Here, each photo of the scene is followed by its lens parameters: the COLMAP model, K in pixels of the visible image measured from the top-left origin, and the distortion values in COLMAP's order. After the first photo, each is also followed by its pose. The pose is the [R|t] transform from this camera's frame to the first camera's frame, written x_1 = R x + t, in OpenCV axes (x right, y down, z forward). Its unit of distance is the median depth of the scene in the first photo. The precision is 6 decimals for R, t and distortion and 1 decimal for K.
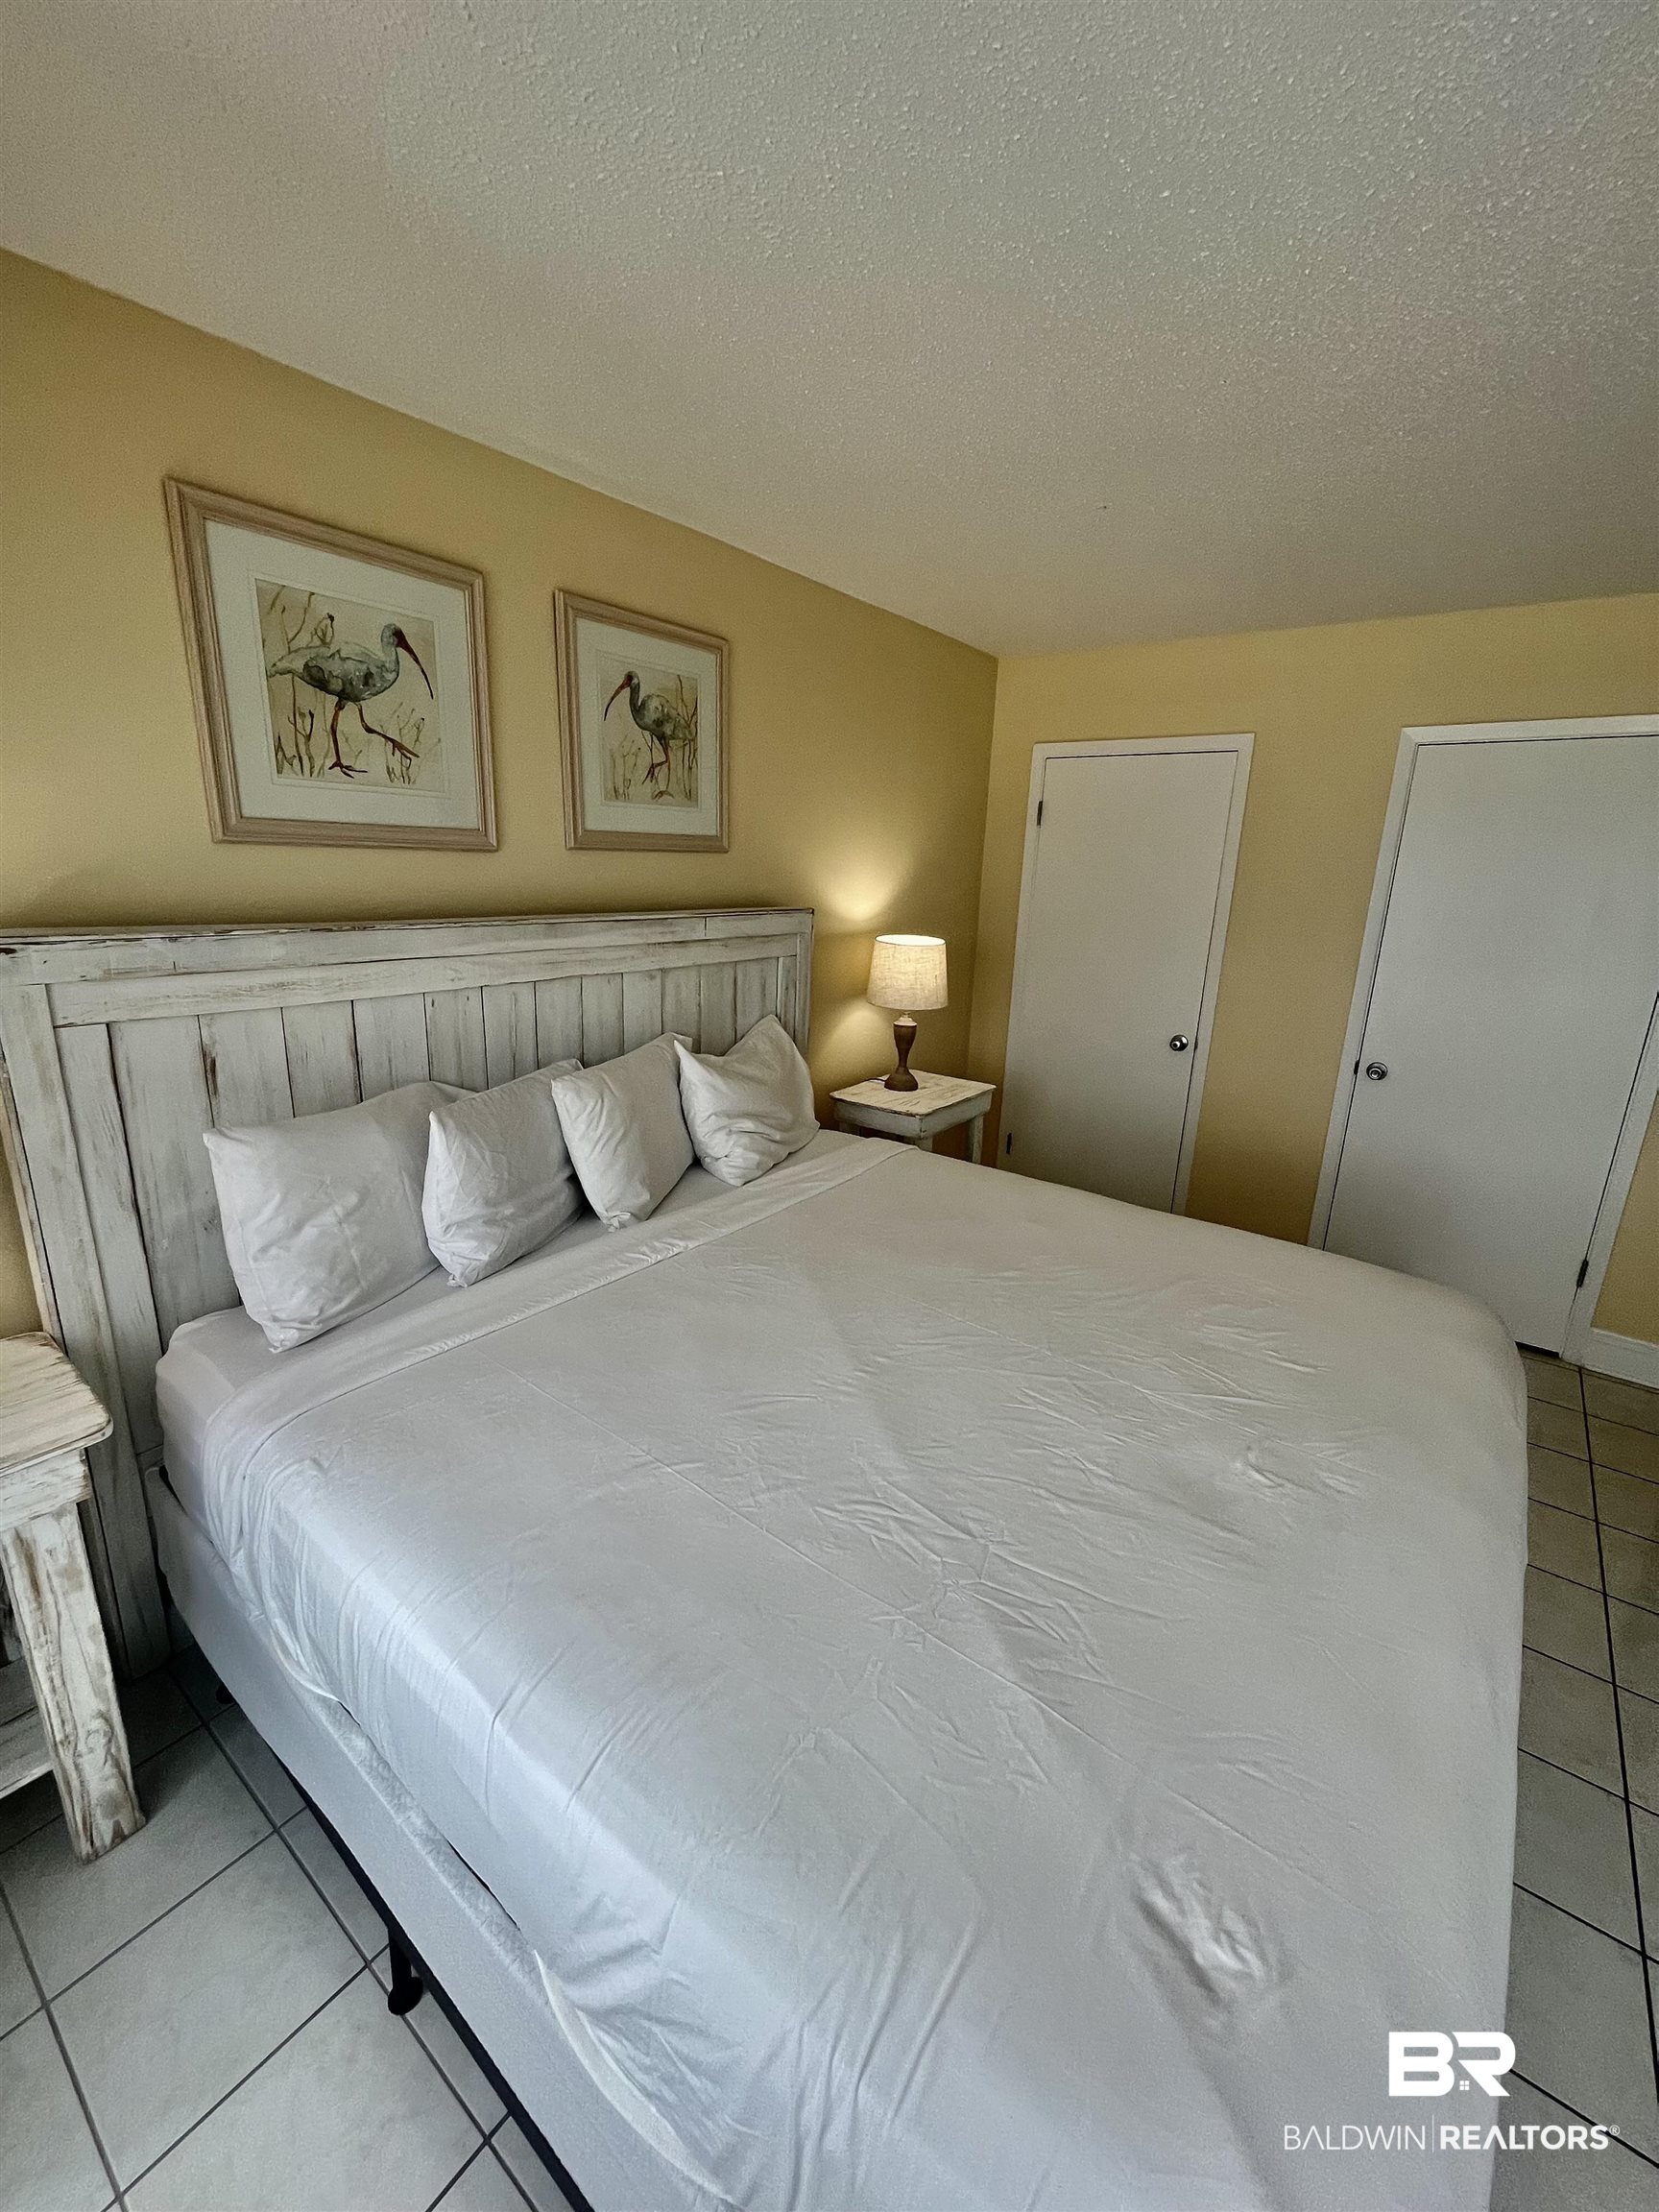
lens RADIAL K [[897.5, 0, 814.9], [0, 897.5, 1102.6], [0, 0, 1]] dist [-0.006766, 0.002002]
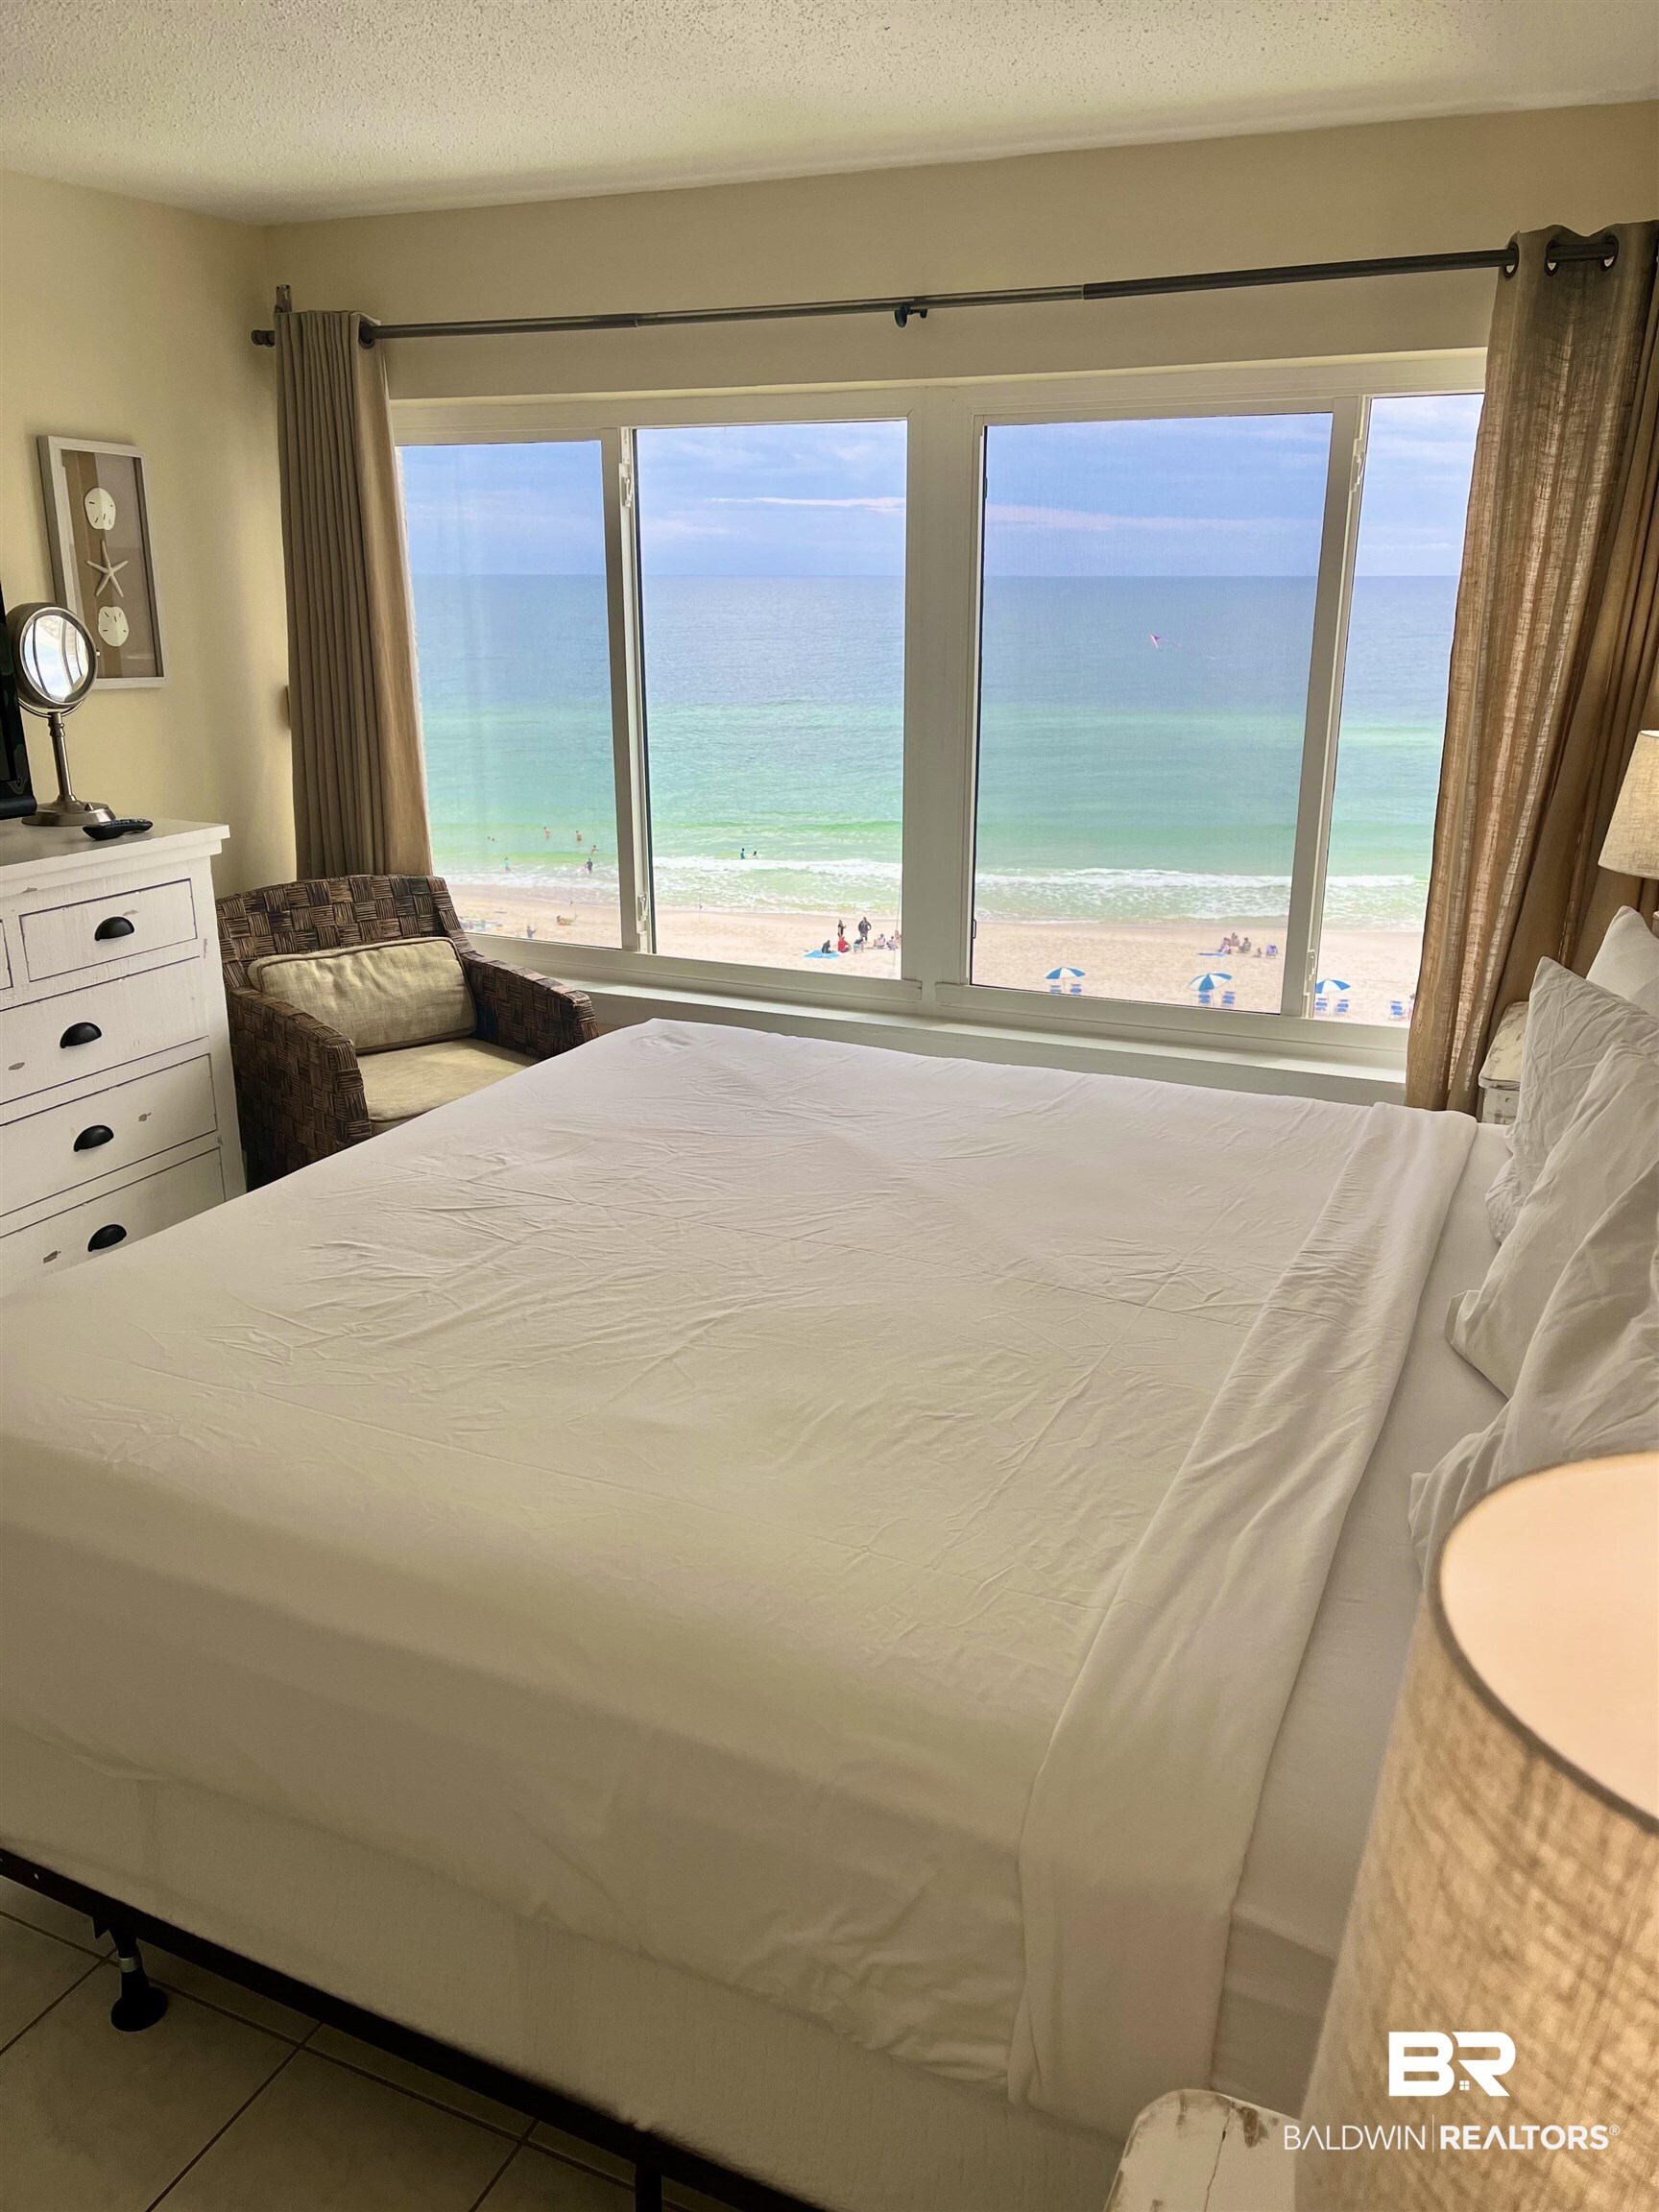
lens RADIAL K [[1684.4, 0, 832.0], [0, 1684.4, 1114.3], [0, 0, 1]] dist [0.059329, -0.065769]
pose [[-0.972637, 0.041768, -0.228546, 0.376248], [-0.088482, 0.842980, 0.530618, -0.471498], [0.214823, 0.536320, -0.816218, 1.750755]]
